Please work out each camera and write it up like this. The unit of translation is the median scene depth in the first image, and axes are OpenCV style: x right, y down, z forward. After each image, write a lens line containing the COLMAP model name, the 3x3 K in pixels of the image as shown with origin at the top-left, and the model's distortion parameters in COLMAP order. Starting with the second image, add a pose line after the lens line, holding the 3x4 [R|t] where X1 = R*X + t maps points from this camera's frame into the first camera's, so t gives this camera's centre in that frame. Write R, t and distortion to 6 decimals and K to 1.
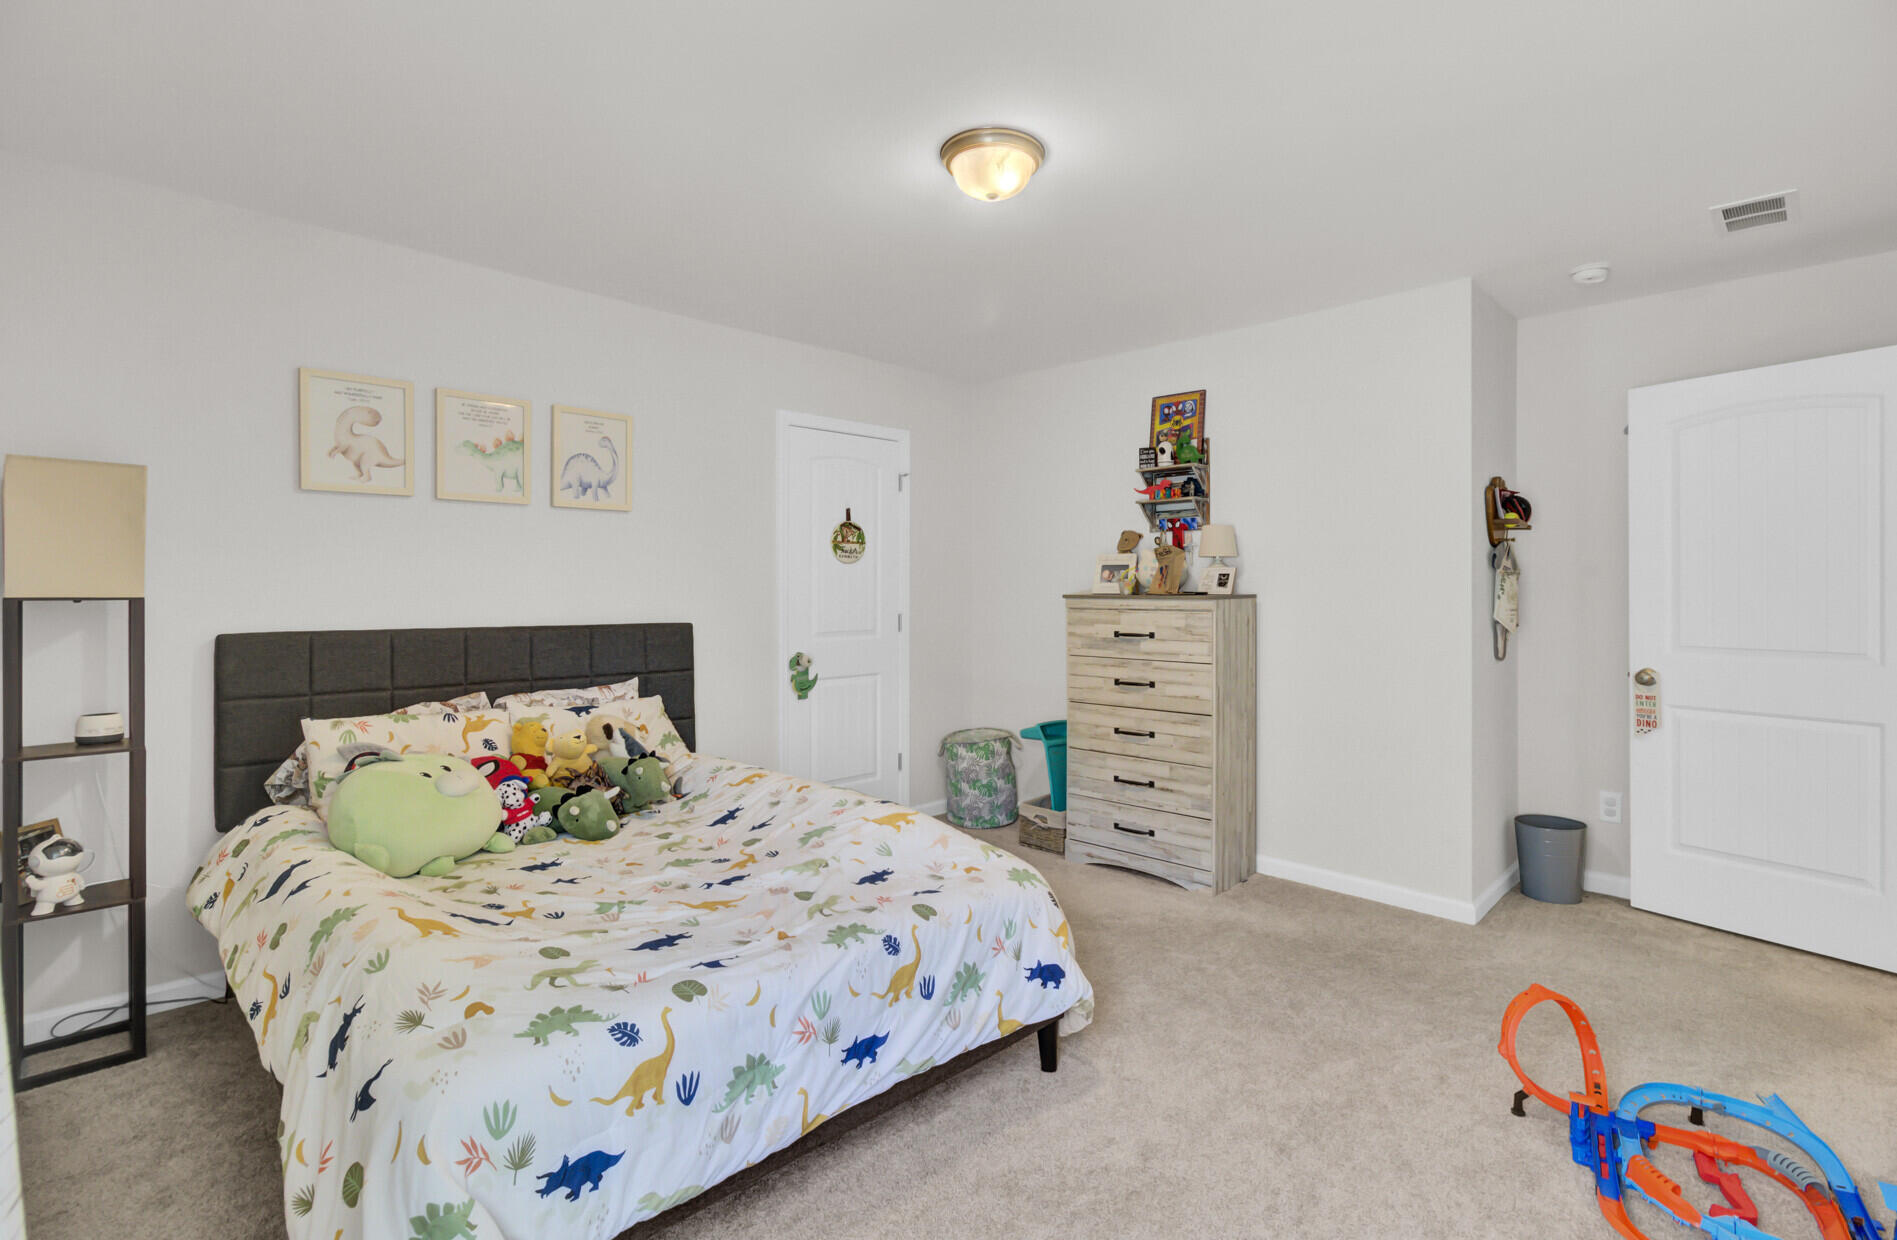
lens RADIAL K [[927.8, 0, 936.3], [0, 927.8, 572.1], [0, 0, 1]] dist [-0.003973, 0.000335]
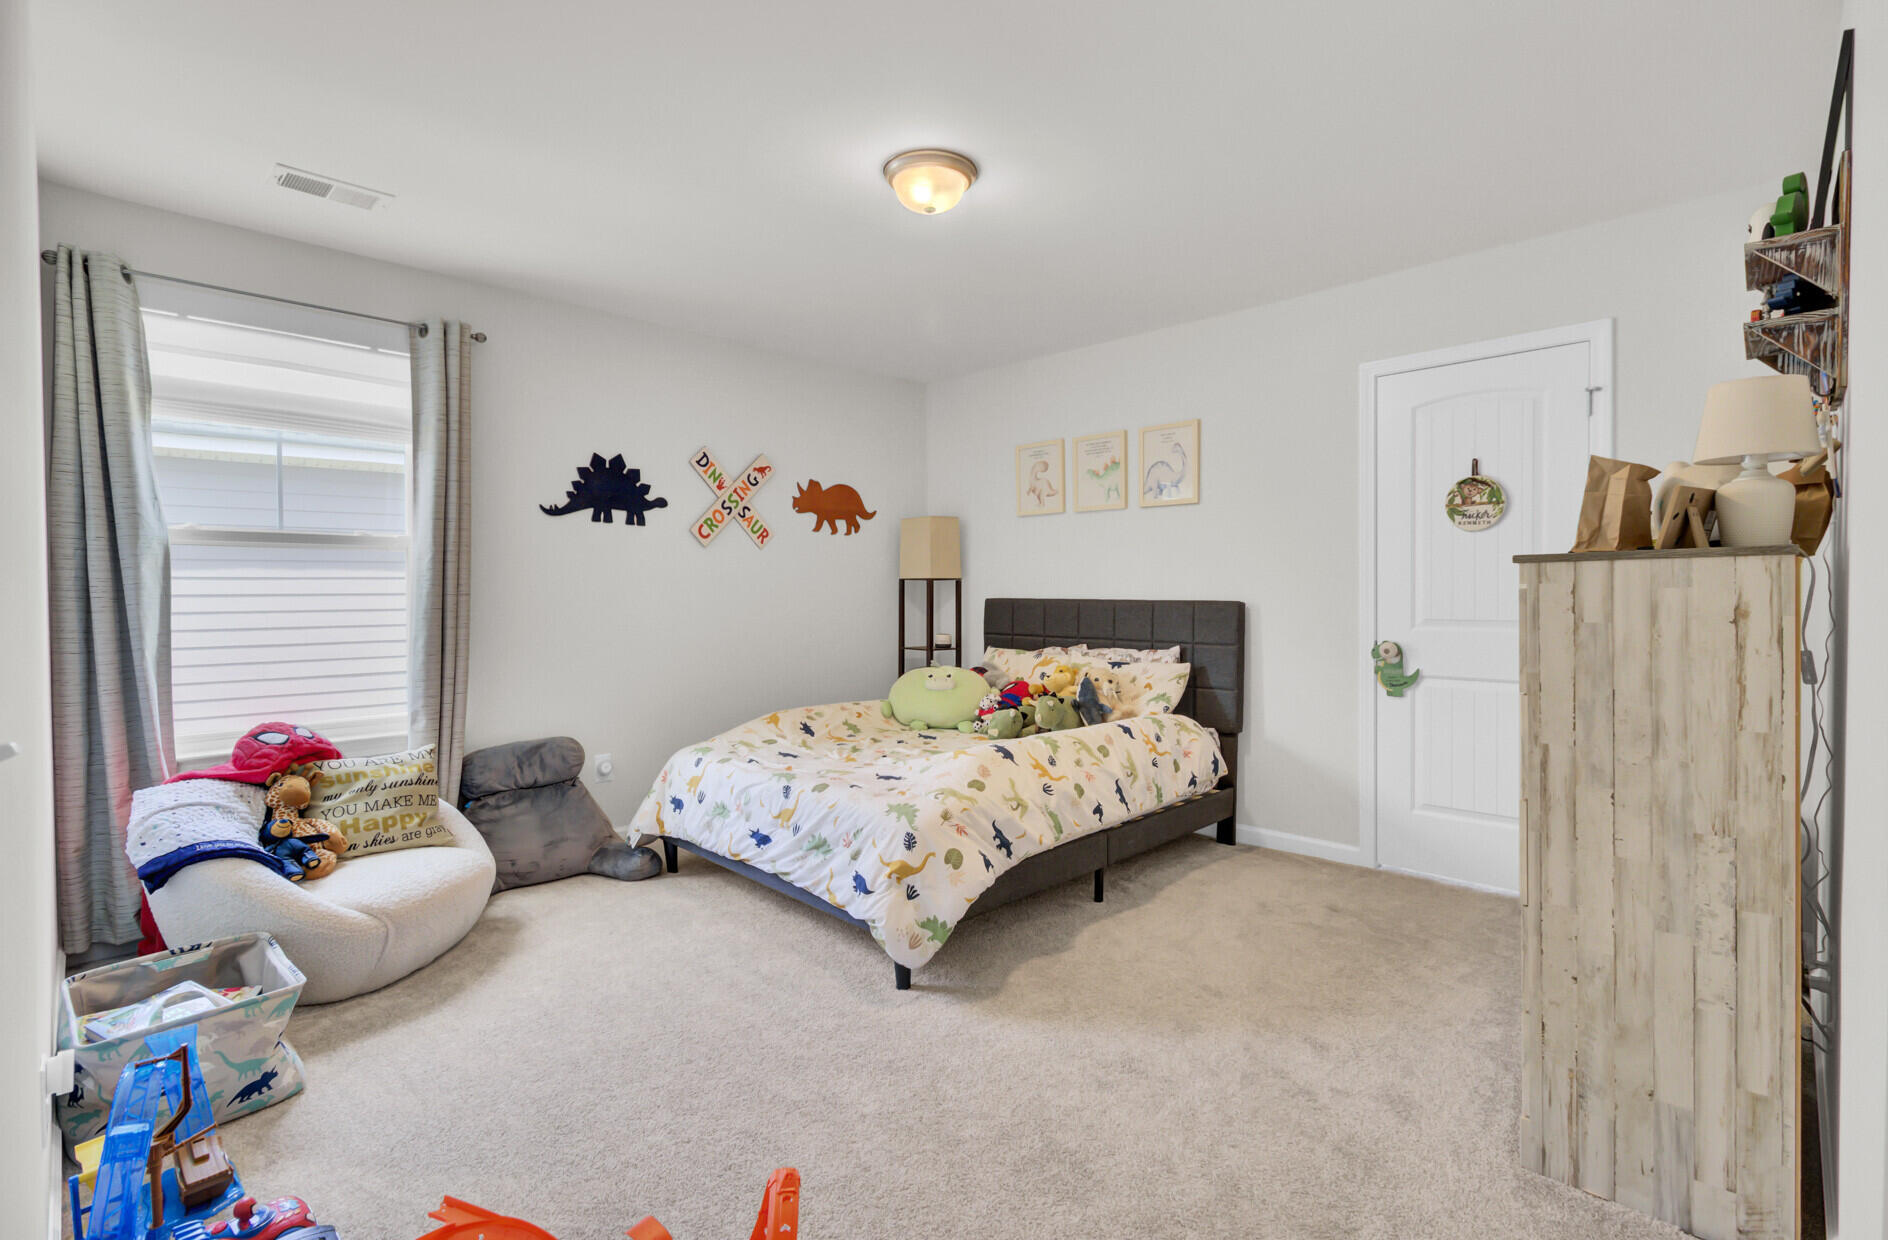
lens RADIAL K [[884.6, 0, 952.1], [0, 884.6, 614.8], [0, 0, 1]] dist [-0.004049, 0.003373]
pose [[-0.018576, 0.026889, -0.999466, 0.813389], [0.017823, 0.999488, 0.026558, 0.040621], [0.999669, -0.017320, -0.019045, 0.749324]]
